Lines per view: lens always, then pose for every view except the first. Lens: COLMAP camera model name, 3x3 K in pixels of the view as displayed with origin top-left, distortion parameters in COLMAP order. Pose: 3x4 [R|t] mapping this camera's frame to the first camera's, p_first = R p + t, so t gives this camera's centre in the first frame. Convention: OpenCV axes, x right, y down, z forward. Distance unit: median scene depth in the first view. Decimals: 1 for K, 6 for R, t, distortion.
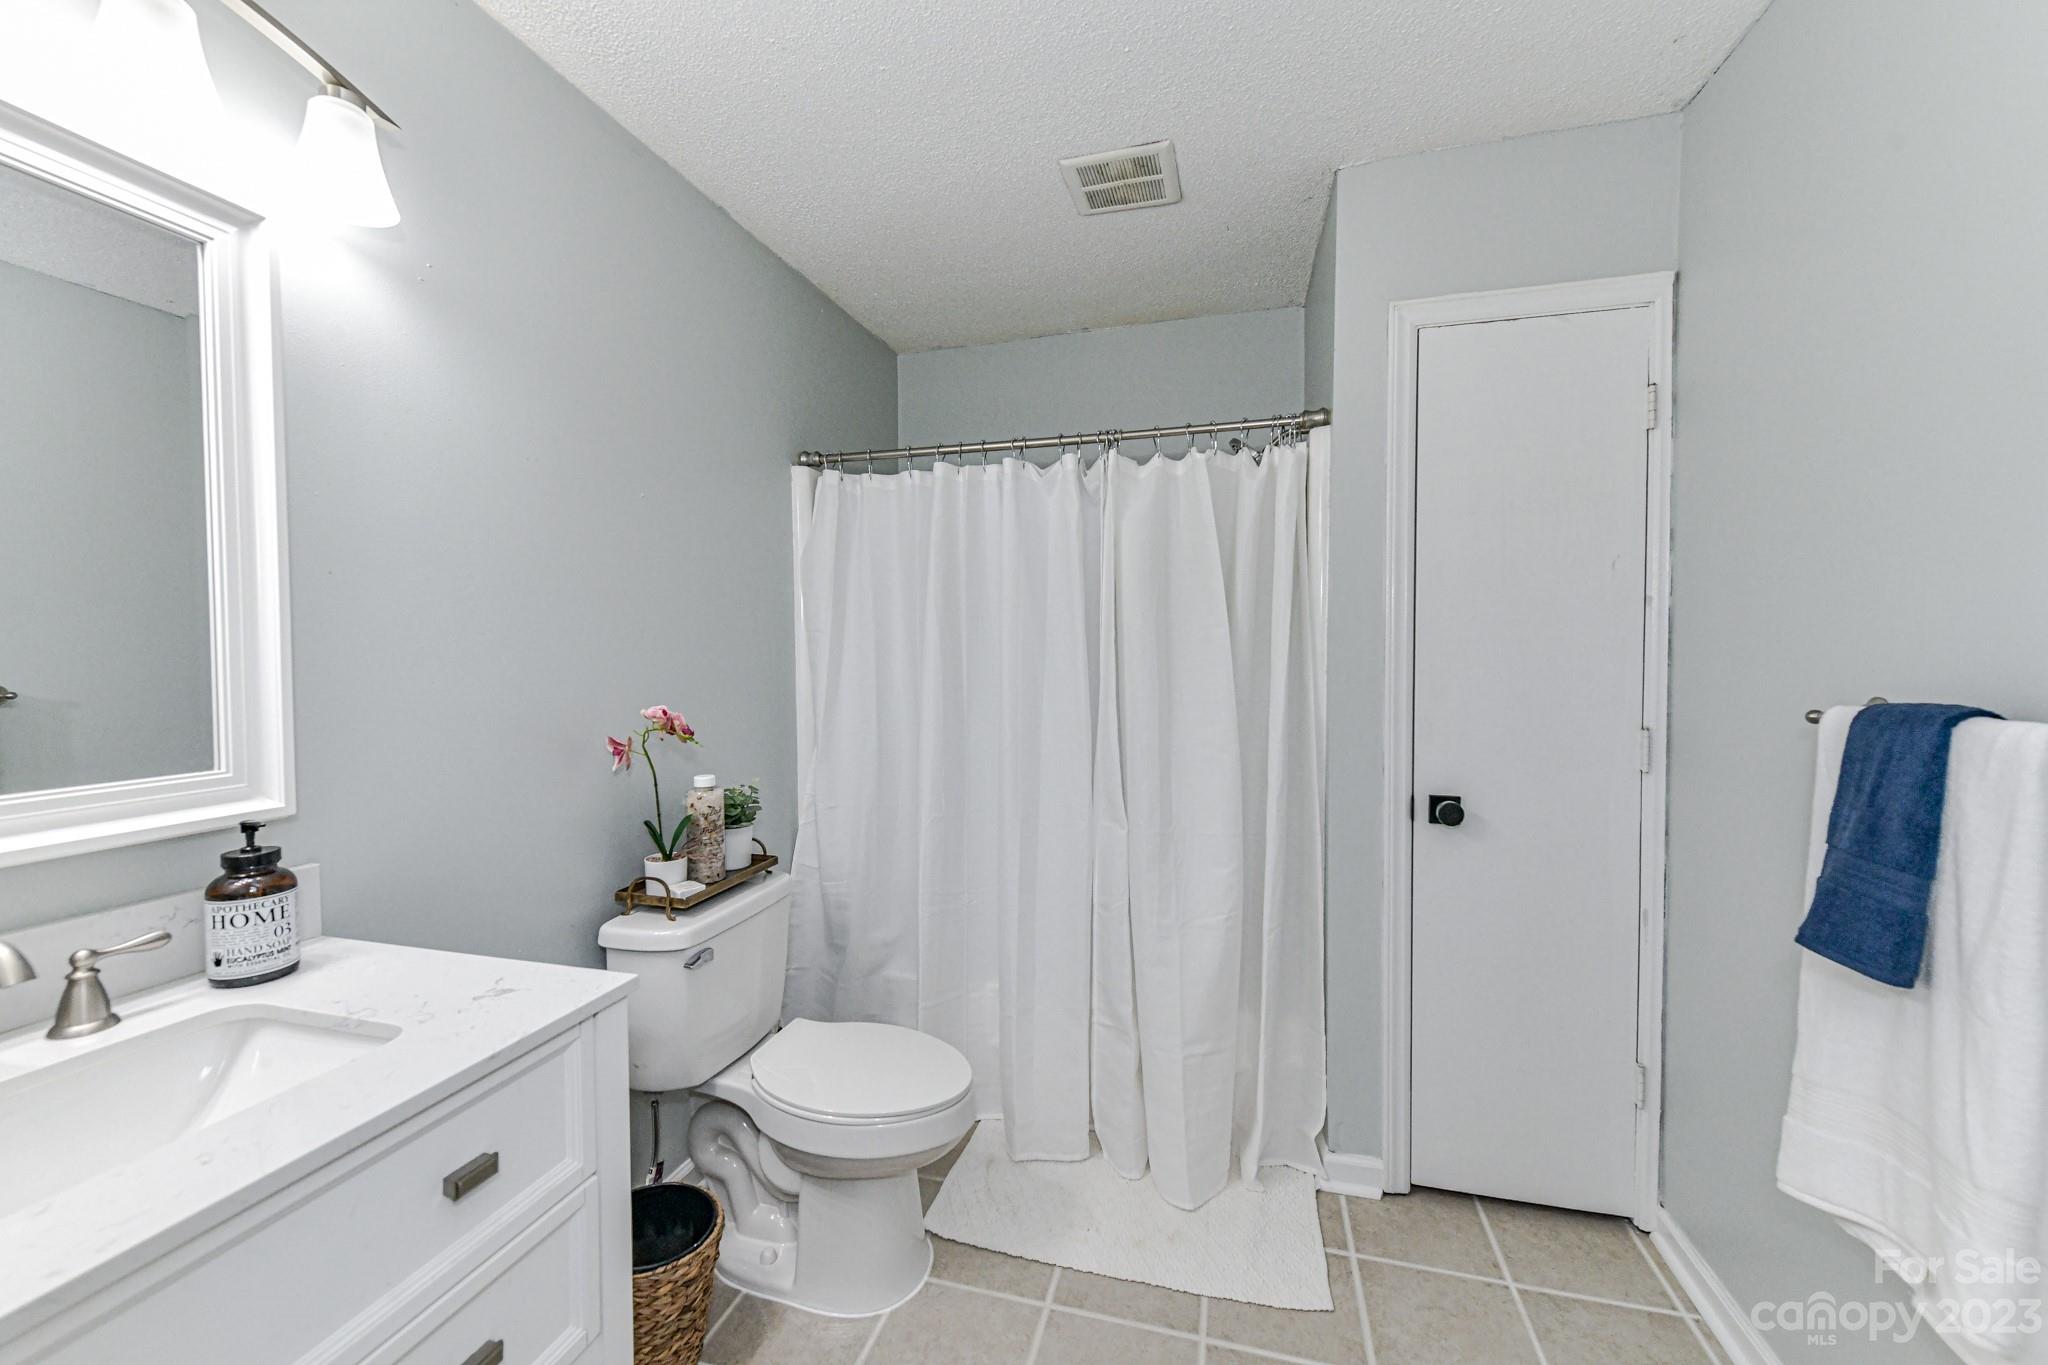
lens RADIAL K [[801.9, 0, 1023.6], [0, 801.9, 677.2], [0, 0, 1]] dist [0.004072, -0.001971]
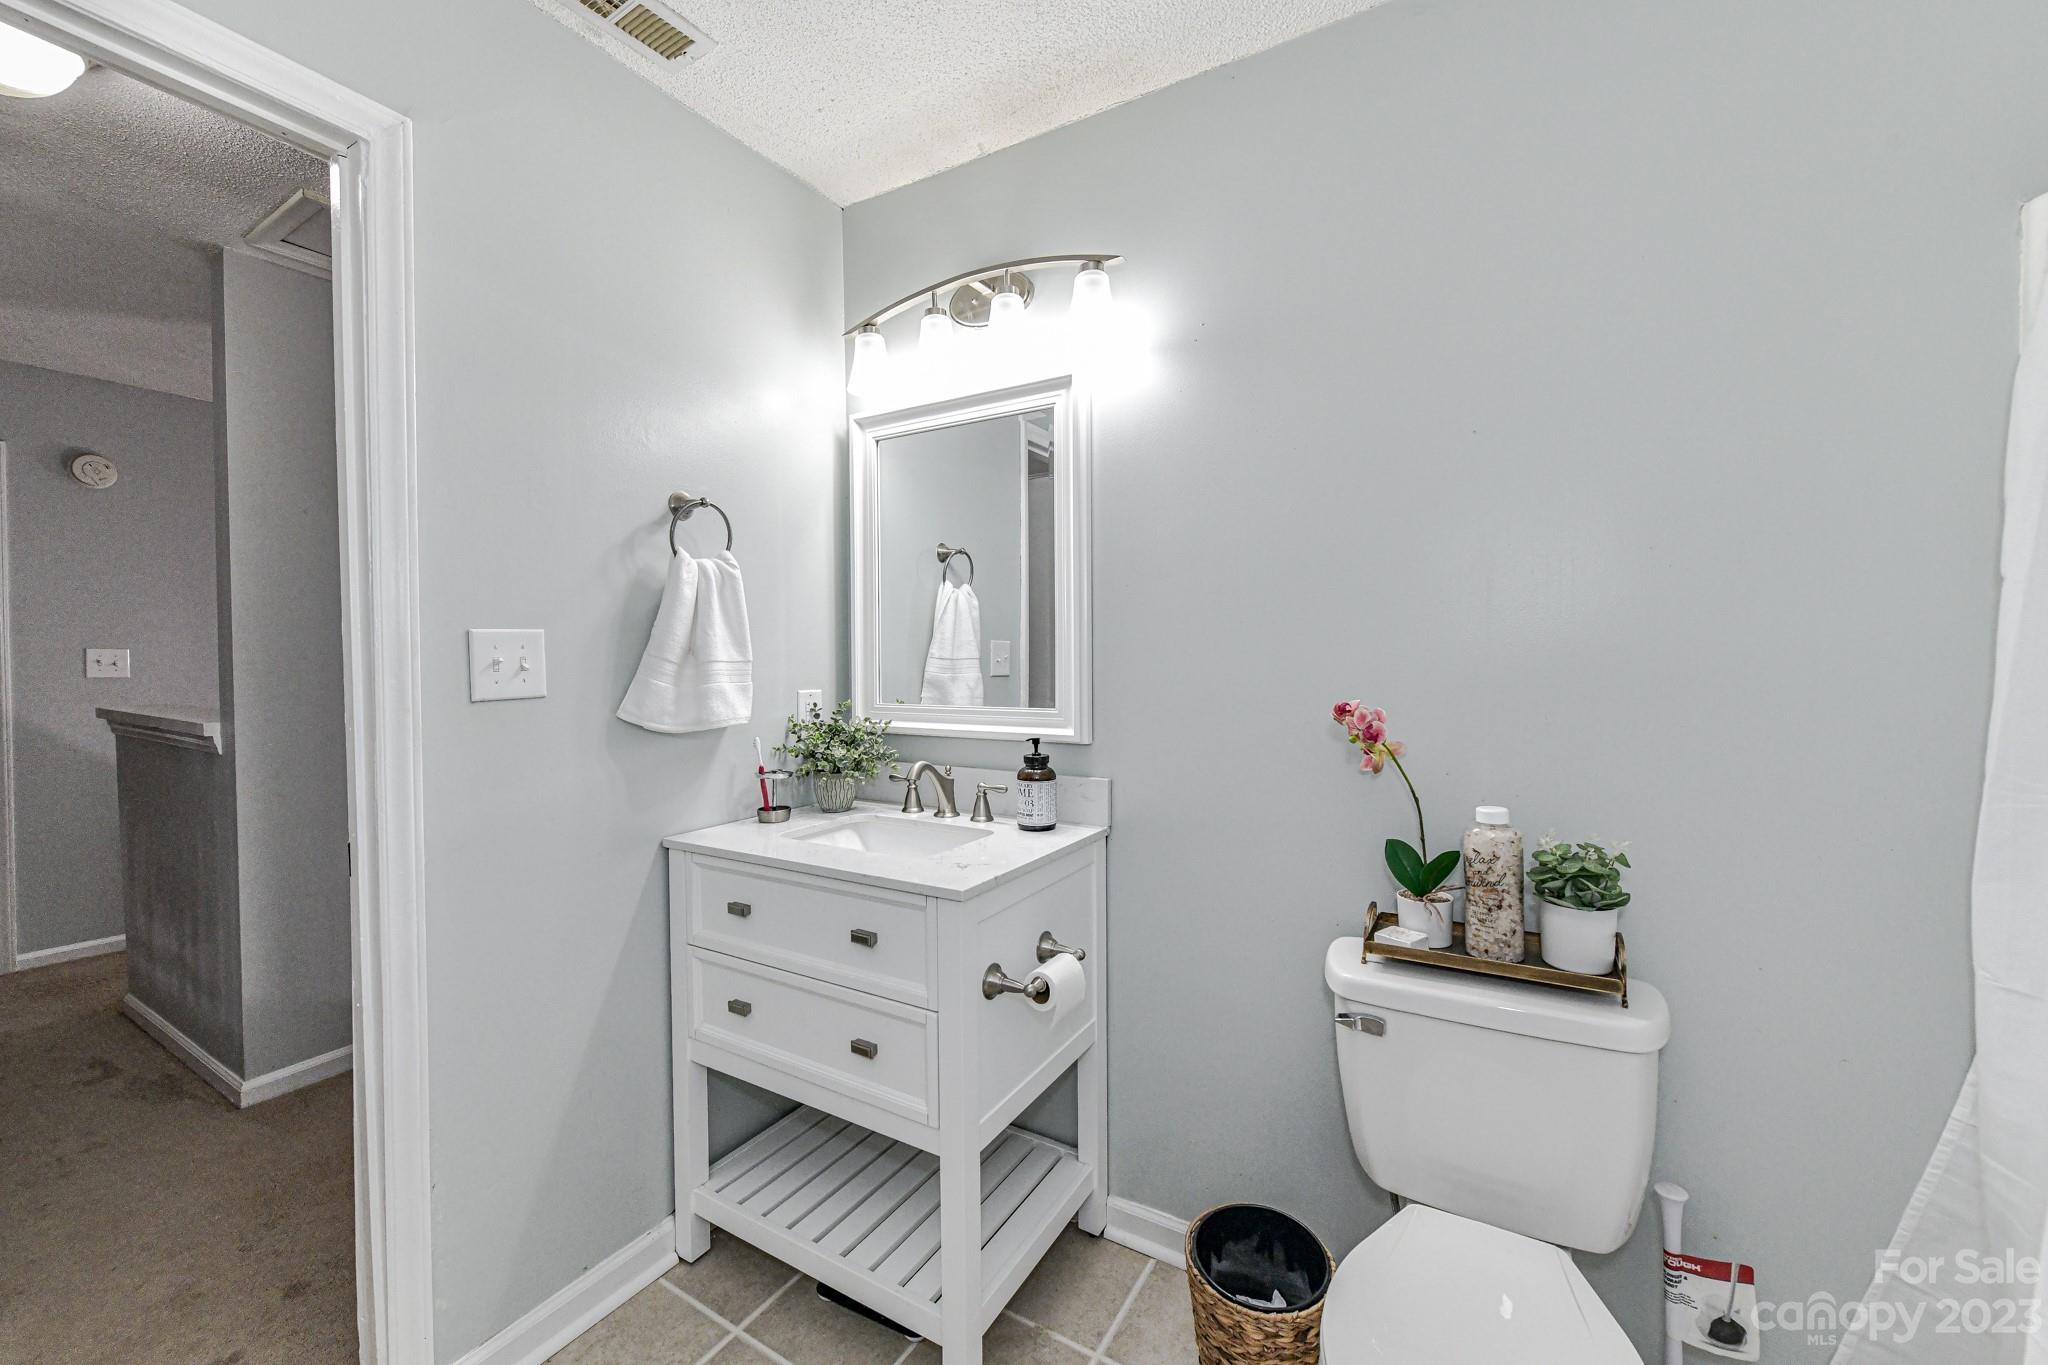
lens RADIAL K [[801.9, 0, 1025.8], [0, 801.9, 672.3], [0, 0, 1]] dist [0.004072, -0.001971]
pose [[-0.262119, 0.031225, -0.964530, 0.913475], [-0.019913, 0.999089, 0.037755, -0.034982], [0.964830, 0.029103, -0.261259, 1.821058]]
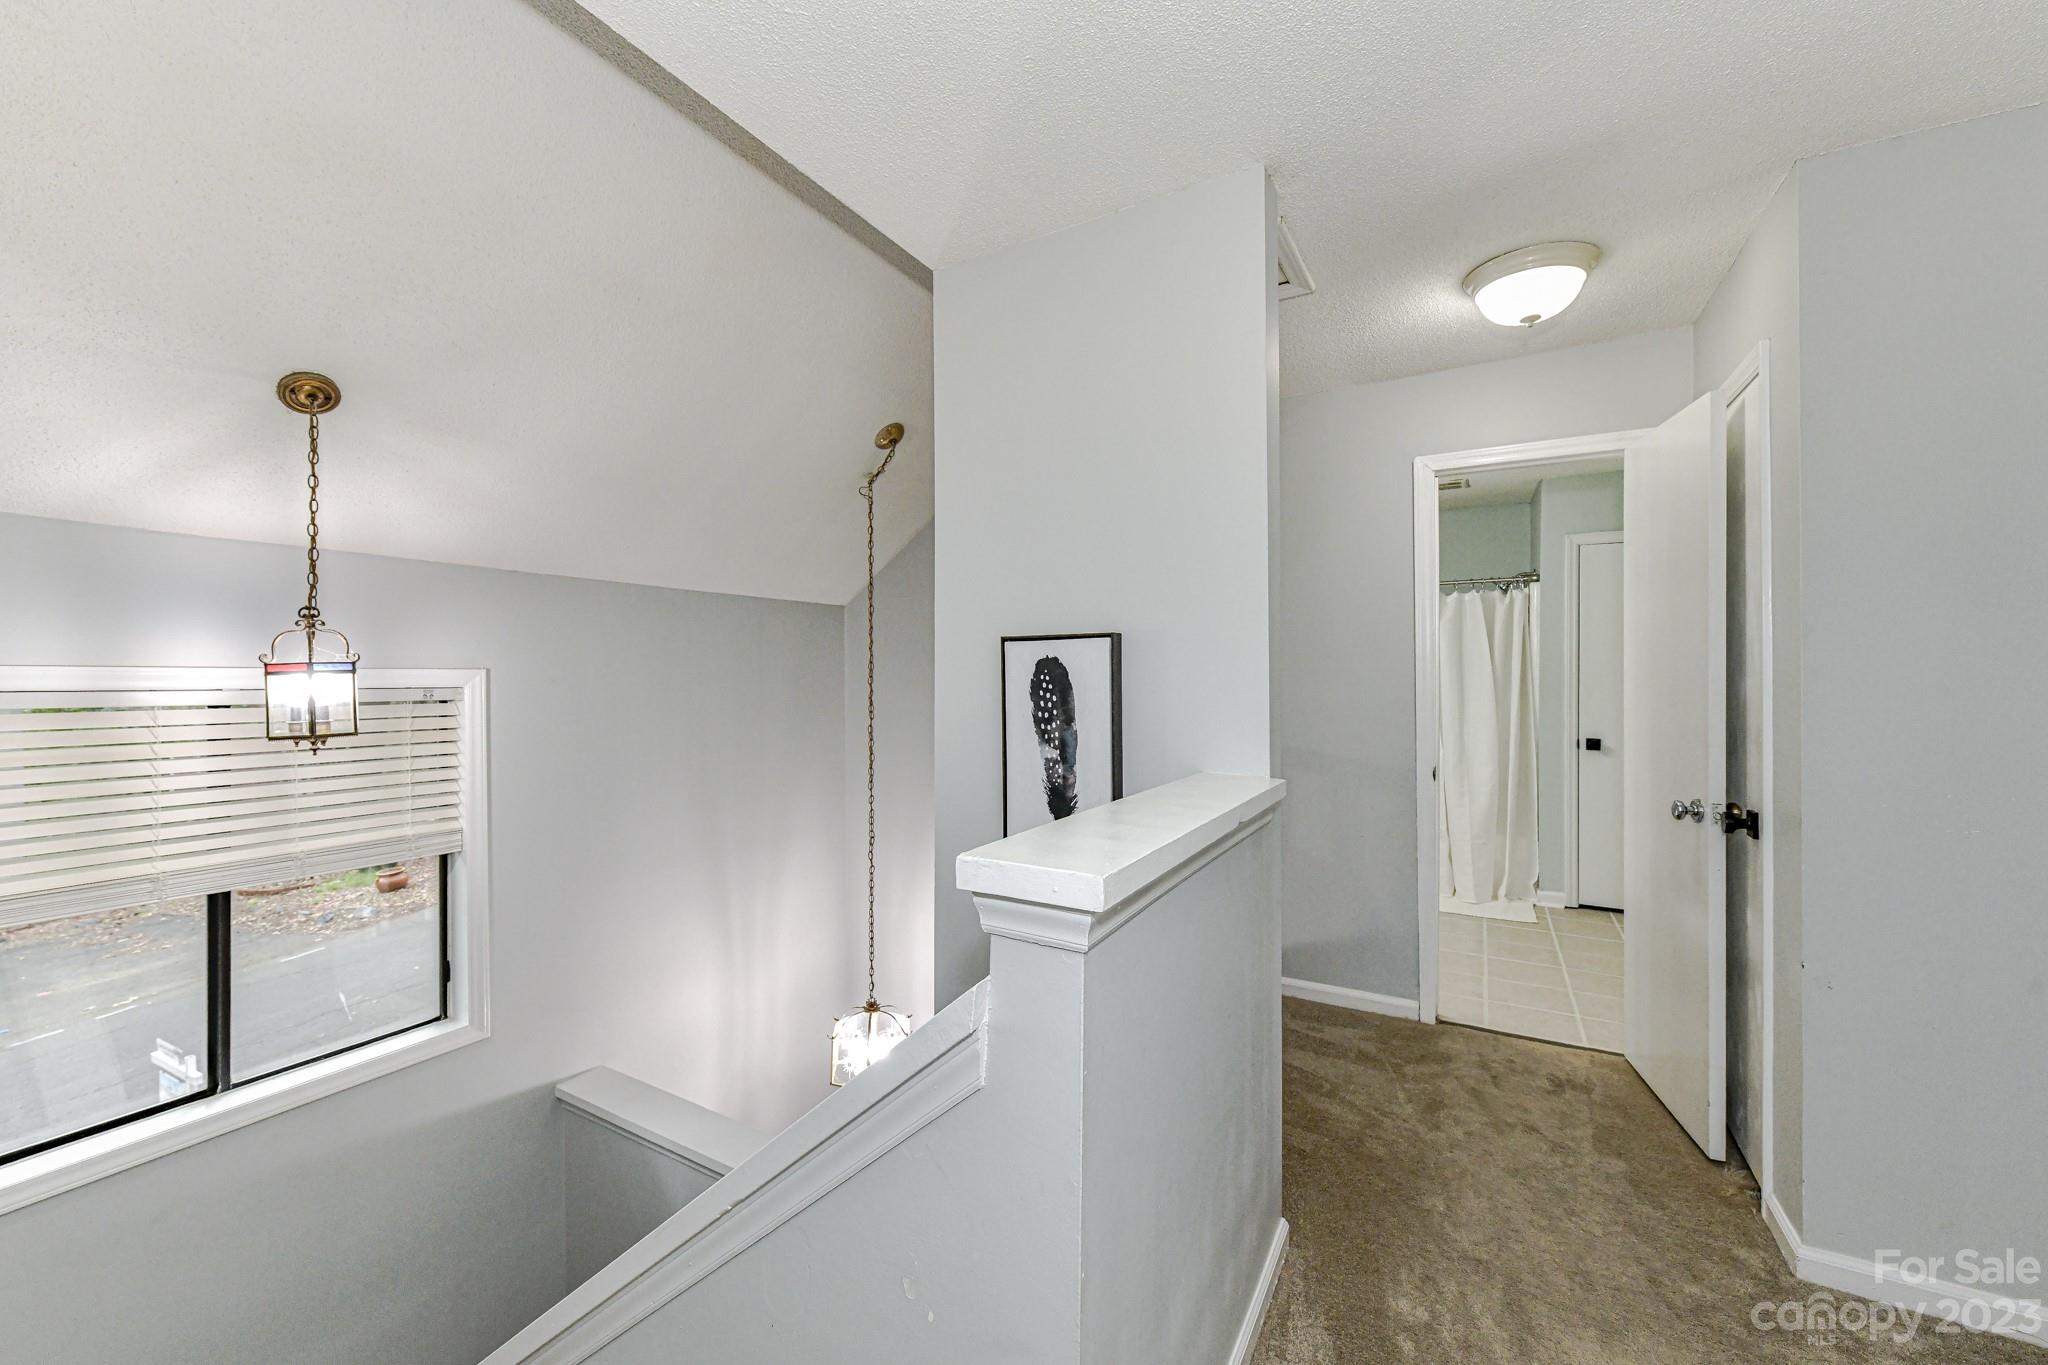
lens RADIAL K [[801.9, 0, 1018.5], [0, 801.9, 678.8], [0, 0, 1]] dist [0.004072, -0.001971]
pose [[0.965107, 0.003182, -0.261837, -0.436999], [-0.009375, 0.999705, -0.022405, 0.034544], [0.261689, 0.024078, 0.964852, -1.533124]]
